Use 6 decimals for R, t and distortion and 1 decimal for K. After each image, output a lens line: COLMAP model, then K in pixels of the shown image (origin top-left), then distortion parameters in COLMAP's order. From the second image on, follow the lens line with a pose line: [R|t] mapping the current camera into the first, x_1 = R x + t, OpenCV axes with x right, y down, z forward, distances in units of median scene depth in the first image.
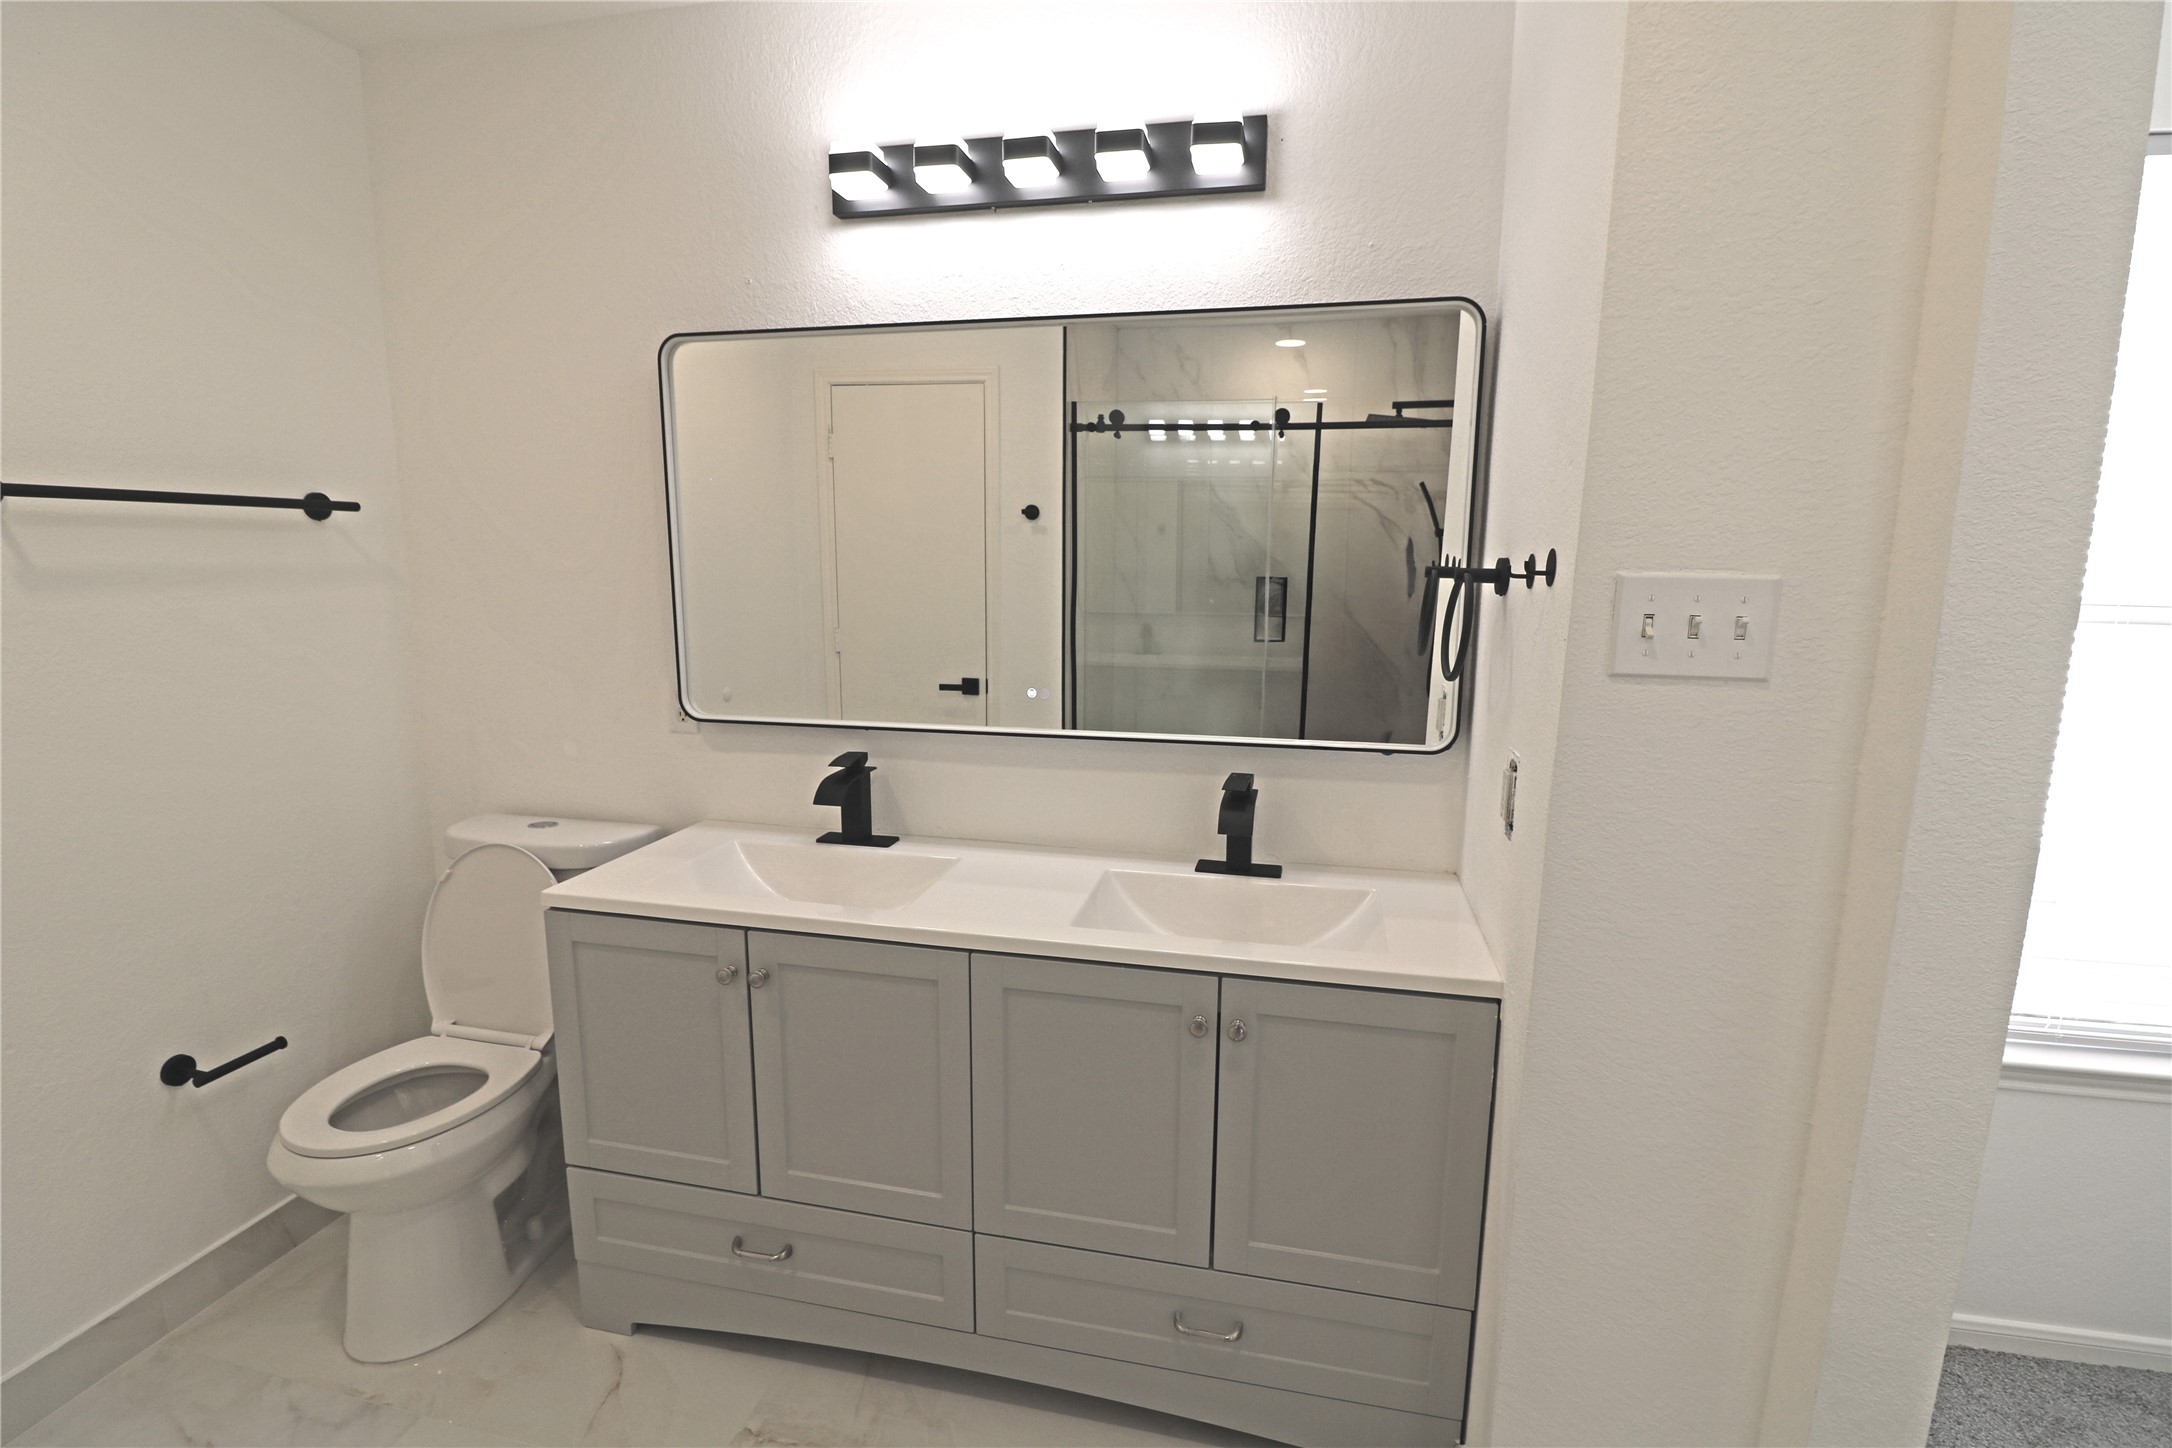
lens RADIAL K [[1004.0, 0, 1086.0], [0, 1004.0, 724.0], [0, 0, 1]] dist [0.004255, -0.015299]
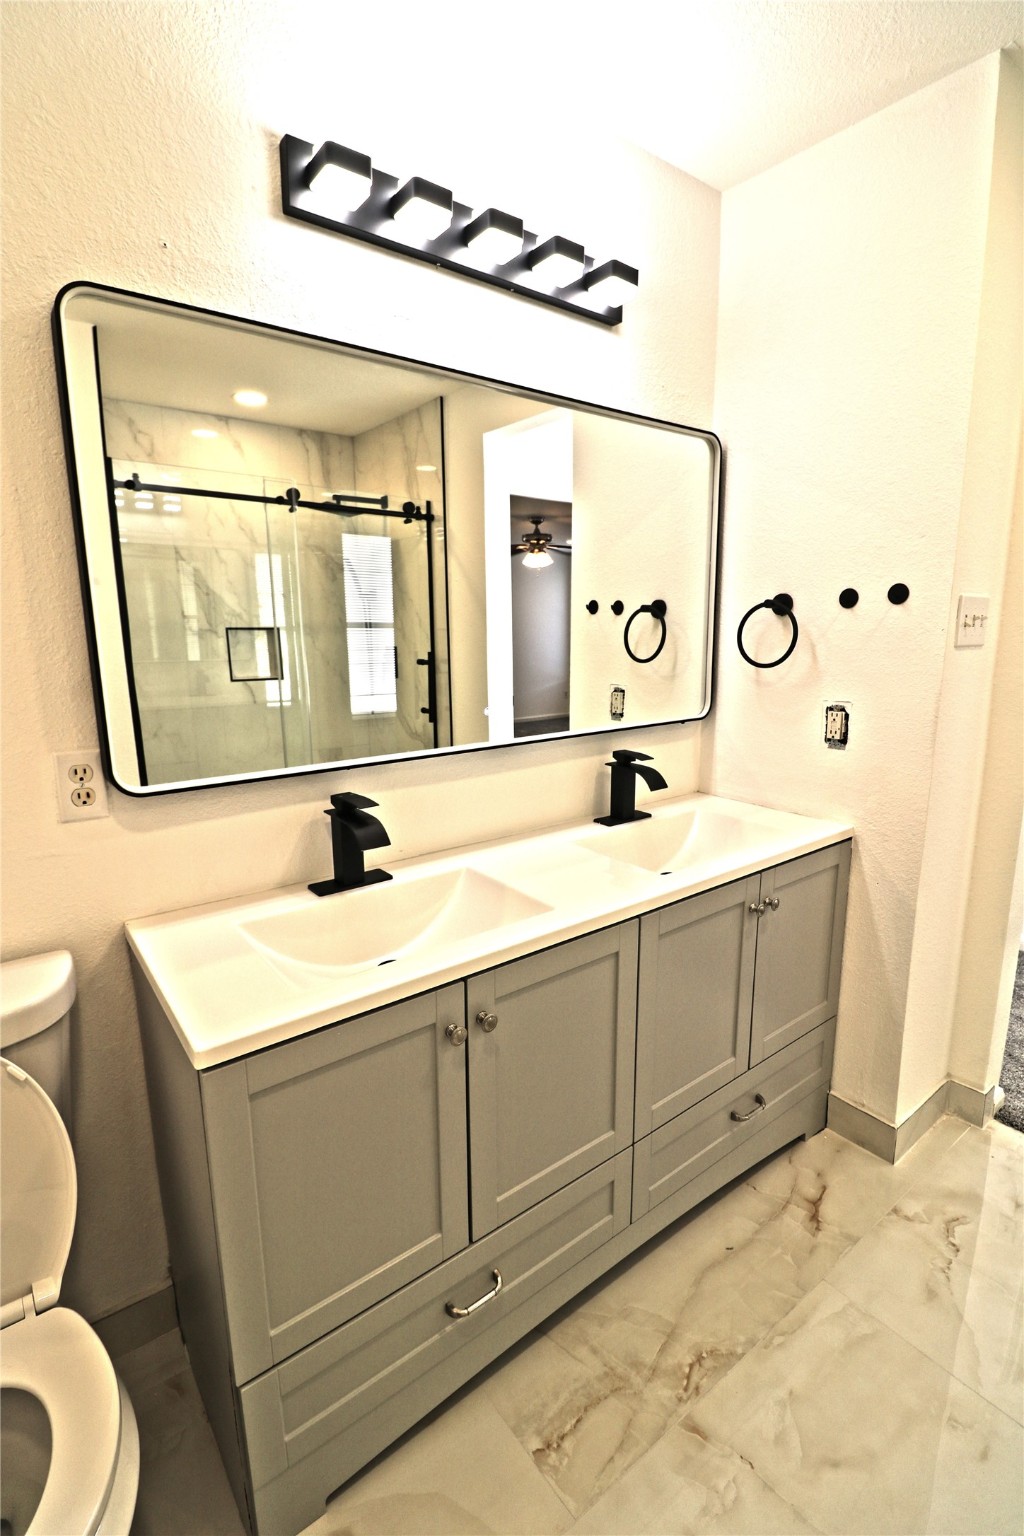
lens RADIAL K [[710.0, 0, 513.4], [0, 710.0, 763.6], [0, 0, 1]] dist [0.004255, -0.015299]
pose [[0.648086, -0.162010, 0.744135, -0.655059], [0.137999, 0.985917, 0.094463, -0.043912], [-0.748960, 0.041470, 0.661316, 0.441054]]
